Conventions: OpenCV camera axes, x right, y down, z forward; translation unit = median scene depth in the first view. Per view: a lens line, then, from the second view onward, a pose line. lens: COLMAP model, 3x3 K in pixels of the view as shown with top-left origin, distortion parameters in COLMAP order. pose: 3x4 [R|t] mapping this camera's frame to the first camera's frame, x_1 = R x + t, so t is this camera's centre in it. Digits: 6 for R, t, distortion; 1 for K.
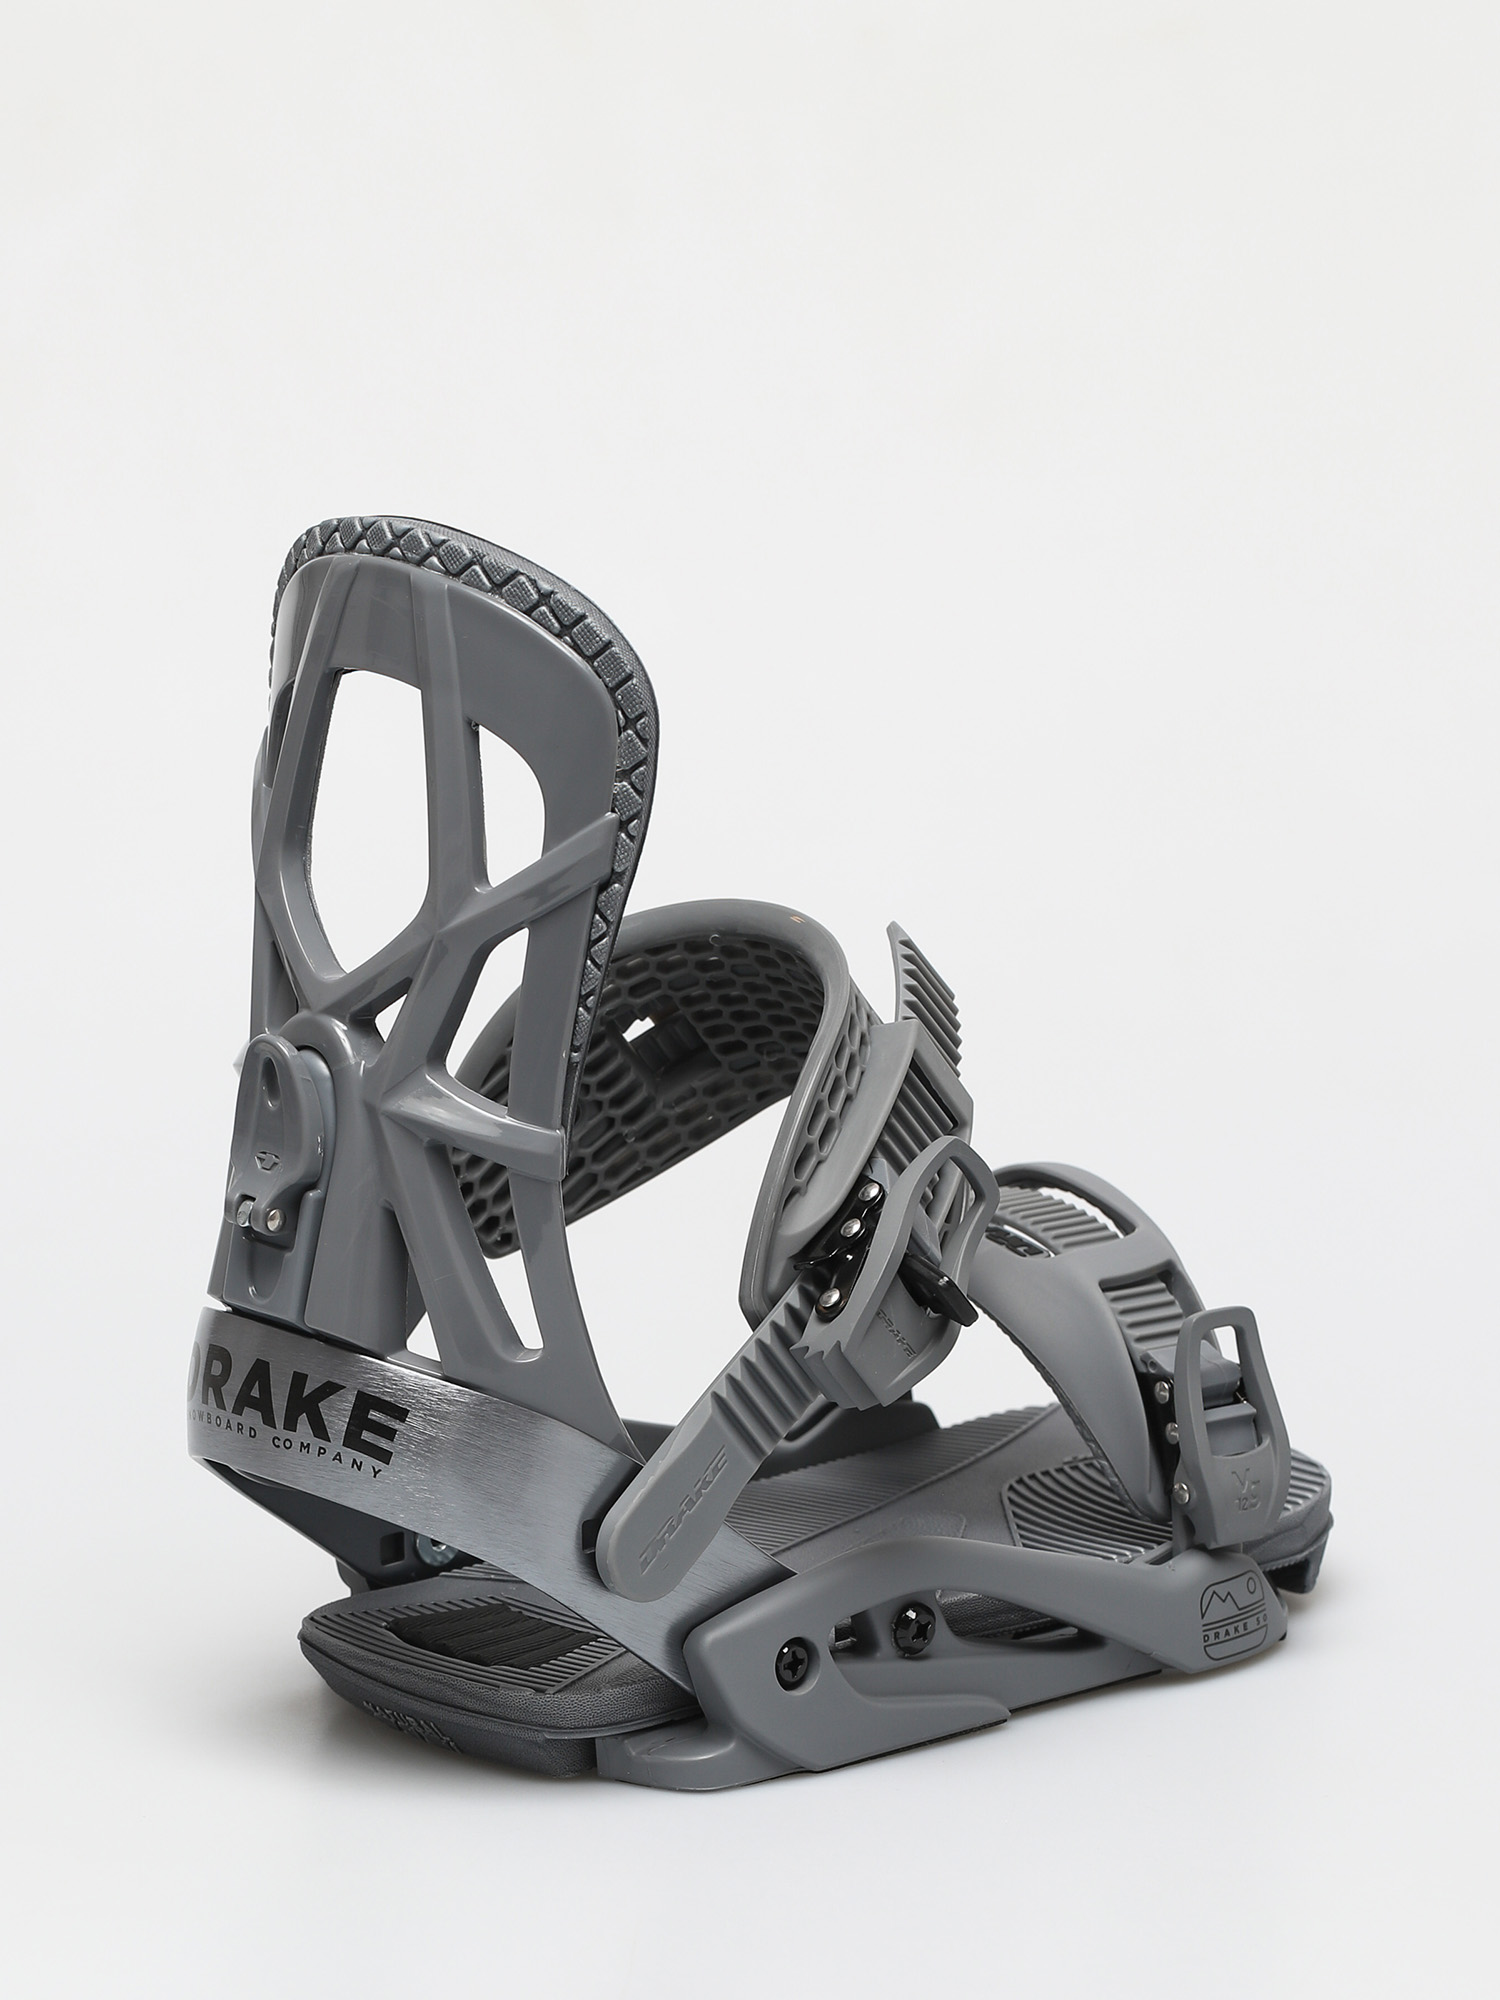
lens RADIAL K [[10672.9, 0, 750.0], [0, 10672.9, 1000.0], [0, 0, 1]] dist [-0.560065, -0.011994]
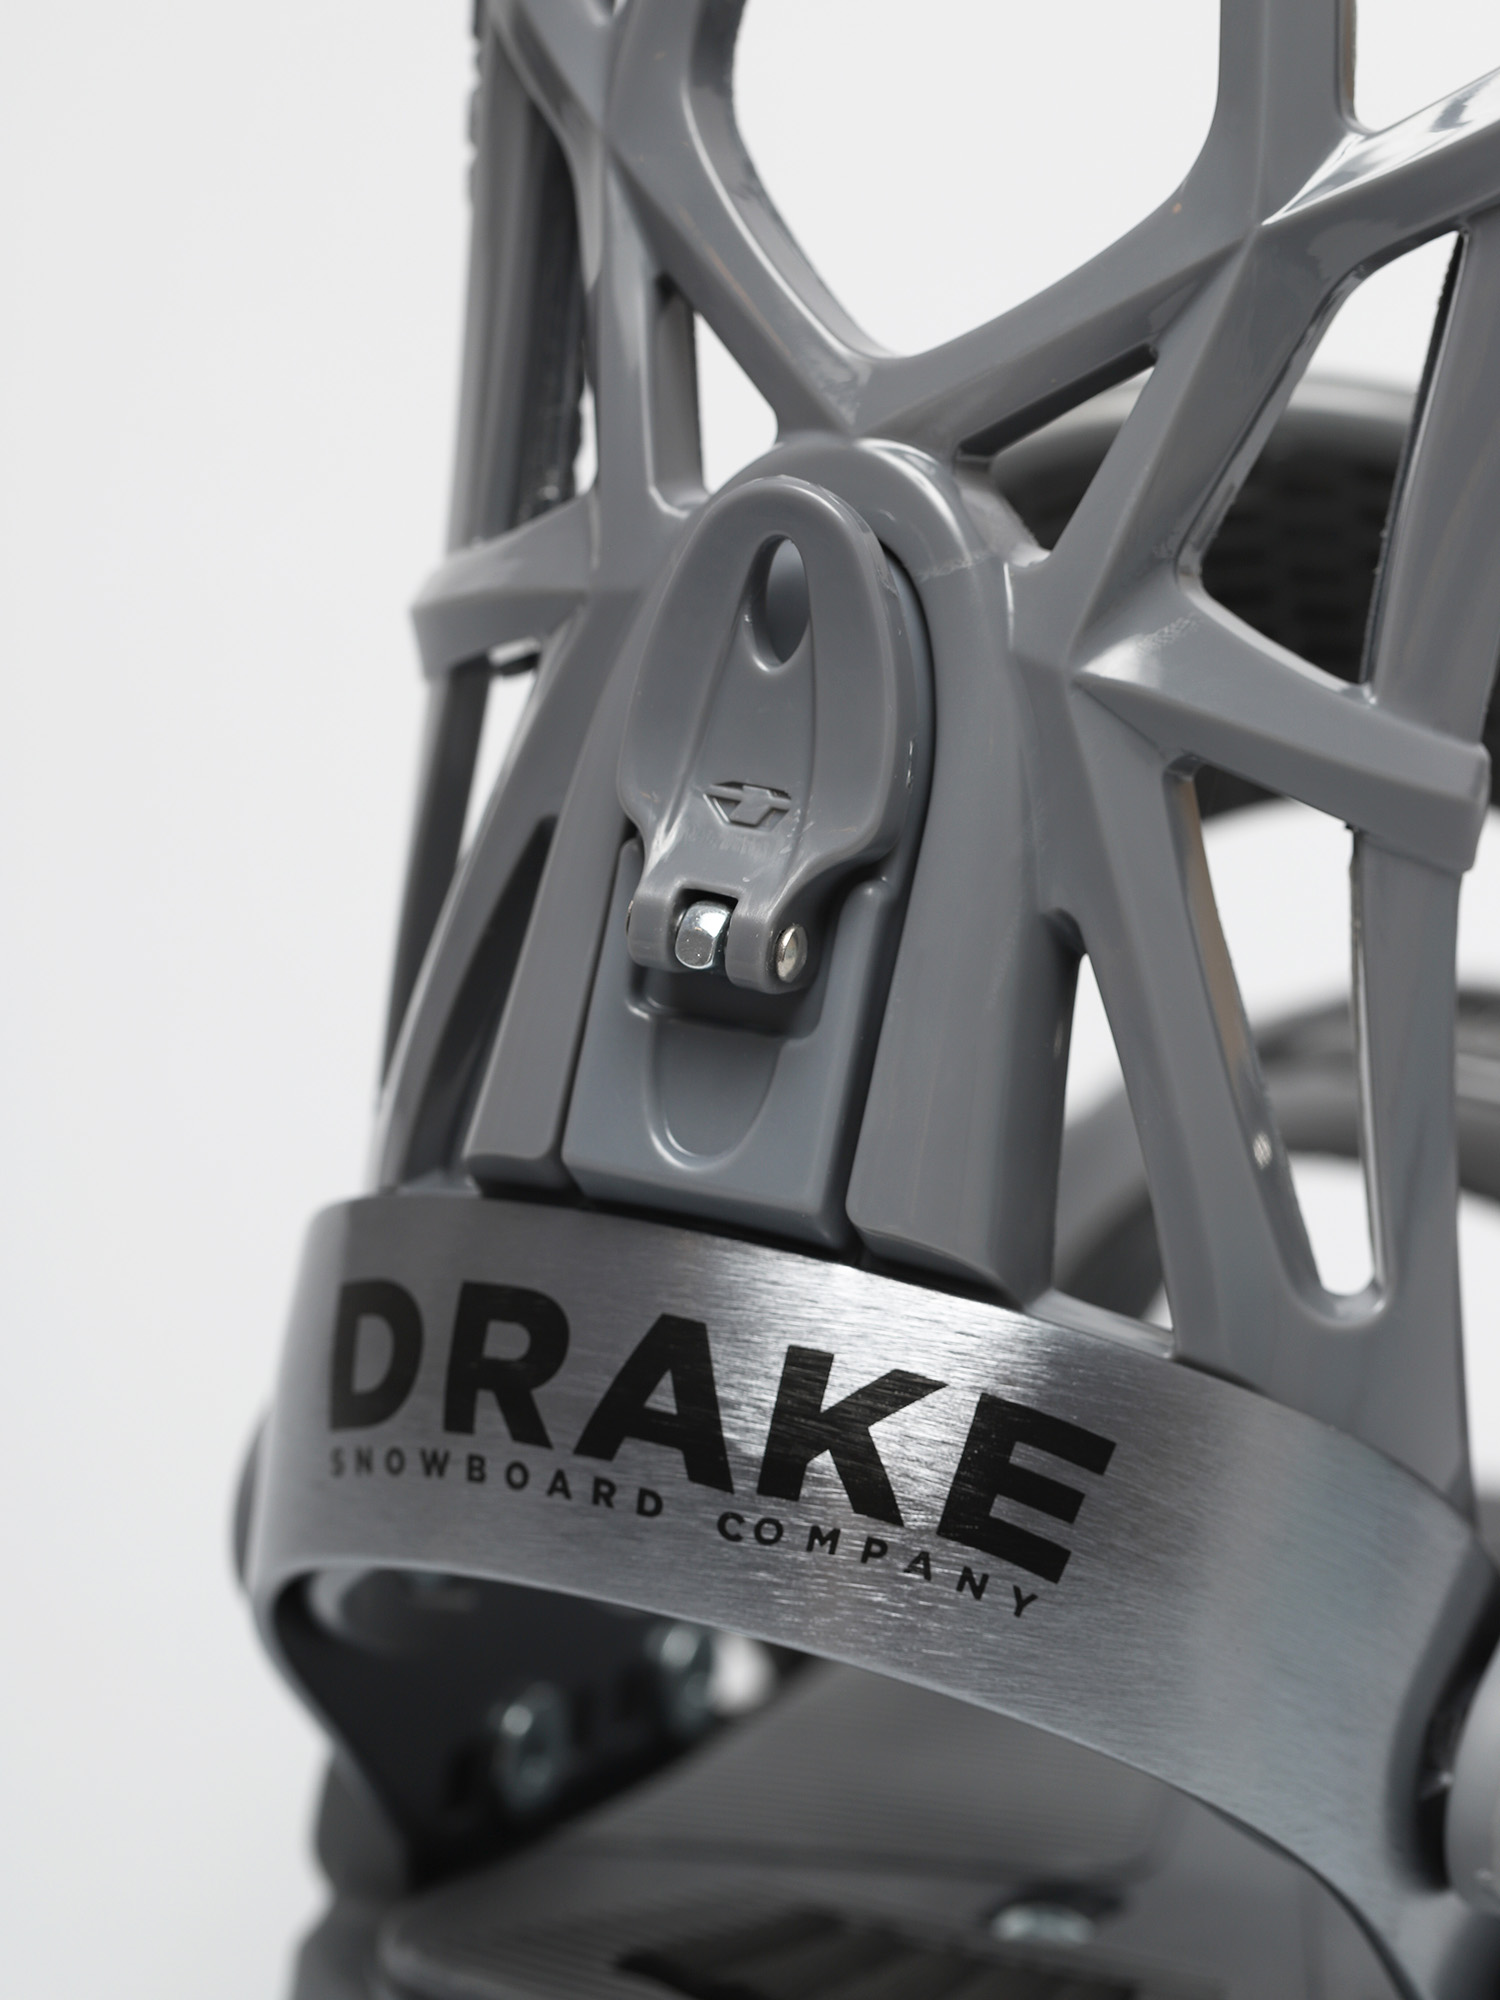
lens RADIAL K [[10672.9, 0, 750.0], [0, 10672.9, 1000.0], [0, 0, 1]] dist [-0.560065, -0.011994]
pose [[0.918553, 0.019413, 0.394821, -0.199357], [-0.012433, 0.999718, -0.020231, 0.030194], [-0.395103, 0.013674, 0.918535, 0.642682]]
